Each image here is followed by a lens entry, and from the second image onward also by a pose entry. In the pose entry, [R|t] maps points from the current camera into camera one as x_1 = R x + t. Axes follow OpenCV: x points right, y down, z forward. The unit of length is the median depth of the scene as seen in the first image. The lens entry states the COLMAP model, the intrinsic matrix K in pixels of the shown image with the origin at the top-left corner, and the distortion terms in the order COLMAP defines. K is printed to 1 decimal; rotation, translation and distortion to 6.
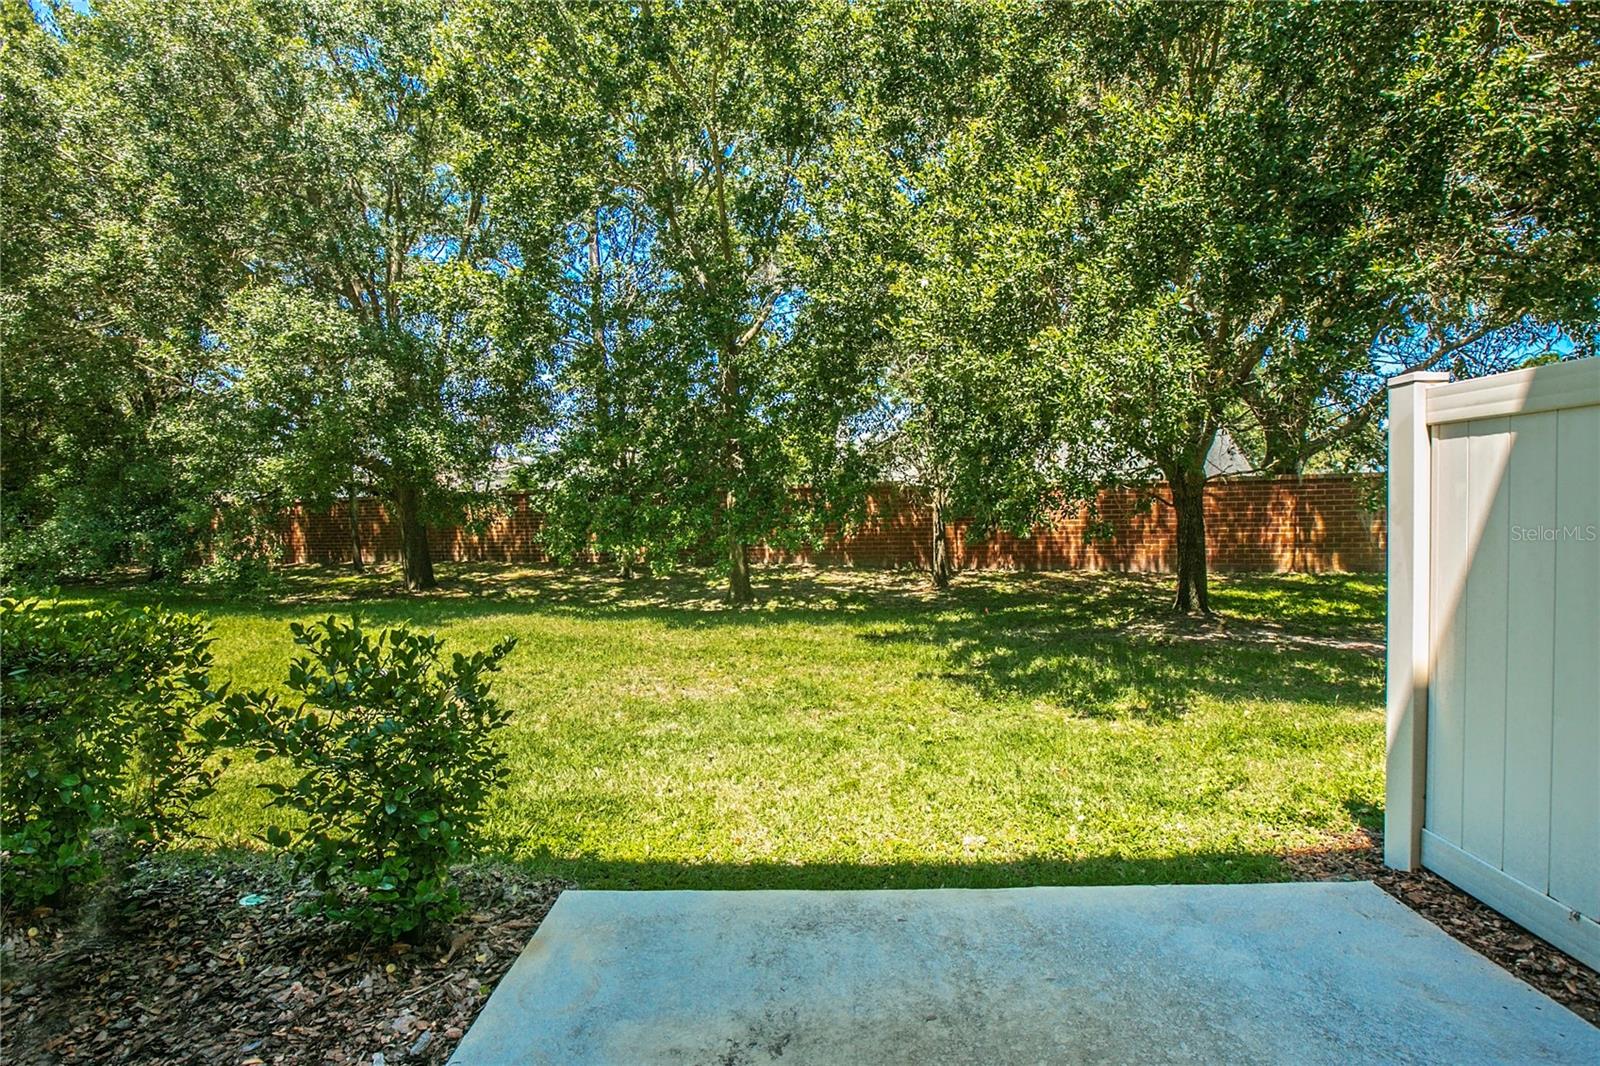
lens RADIAL K [[729.6, 0, 789.1], [0, 729.6, 534.2], [0, 0, 1]] dist [-0.004336, -0.000510]
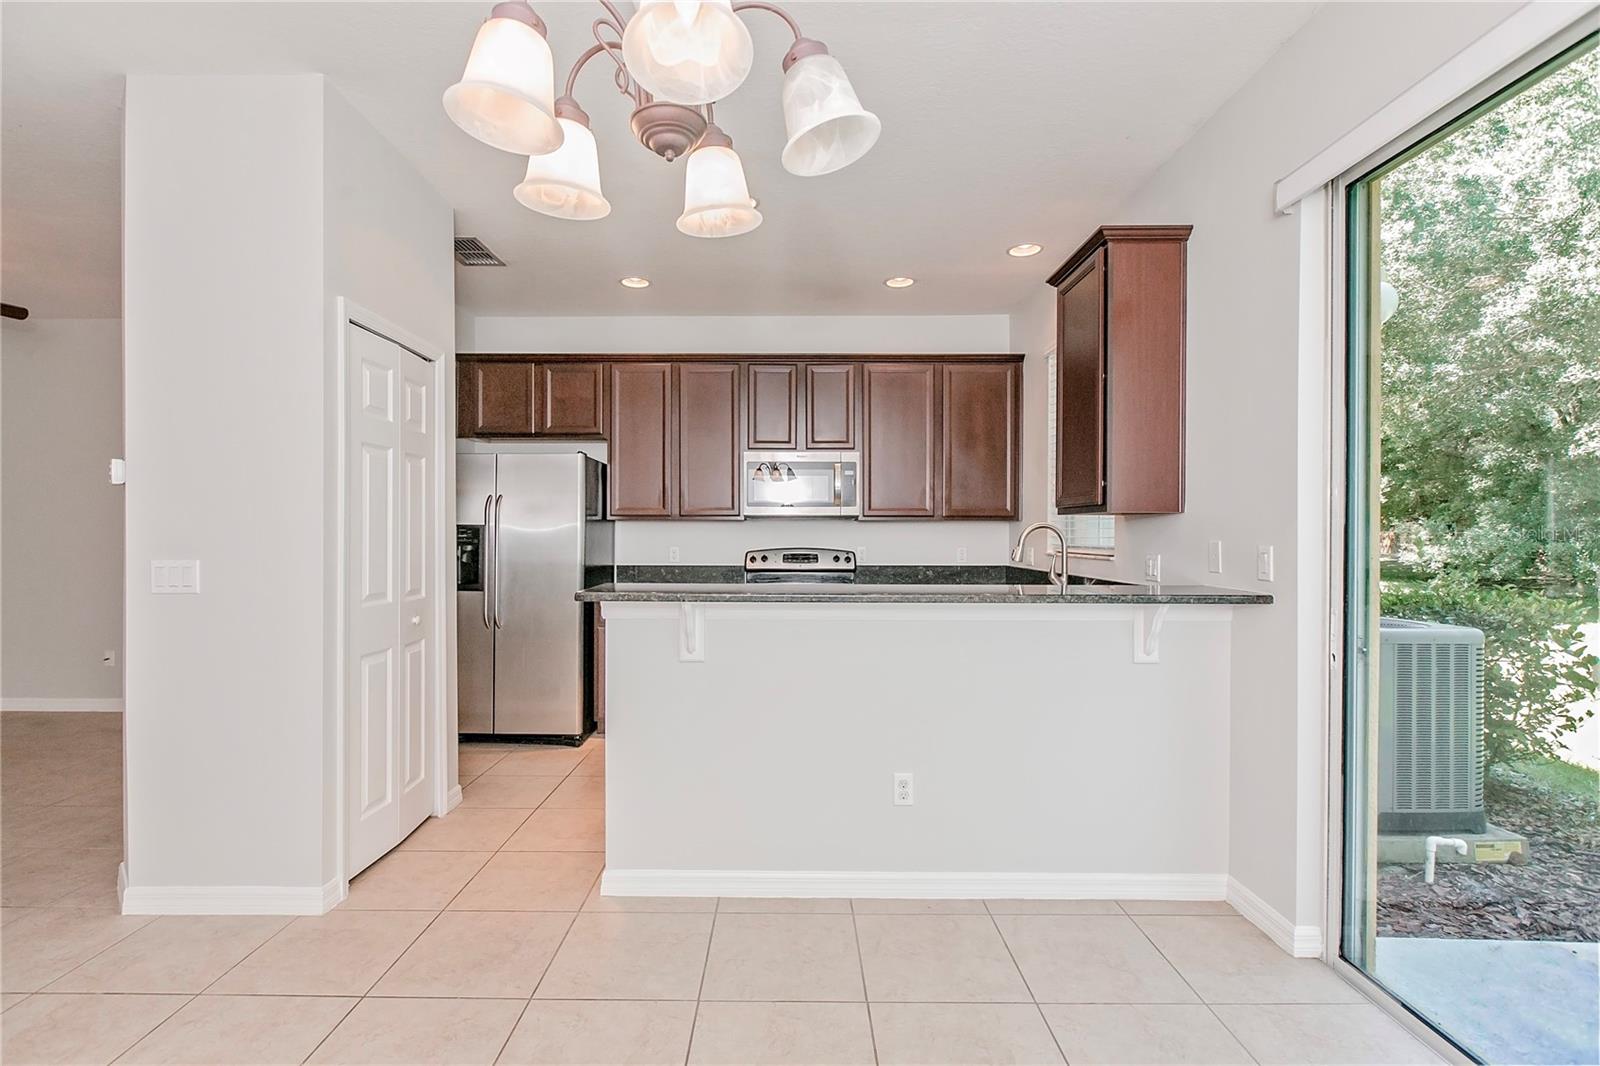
lens RADIAL K [[729.6, 0, 789.1], [0, 729.6, 534.2], [0, 0, 1]] dist [-0.004336, -0.000510]
pose [[0.021175, 0.025045, -0.999462, 0.553003], [-0.038925, 0.998949, 0.024208, 0.015373], [0.999018, 0.038391, 0.022128, -0.542492]]
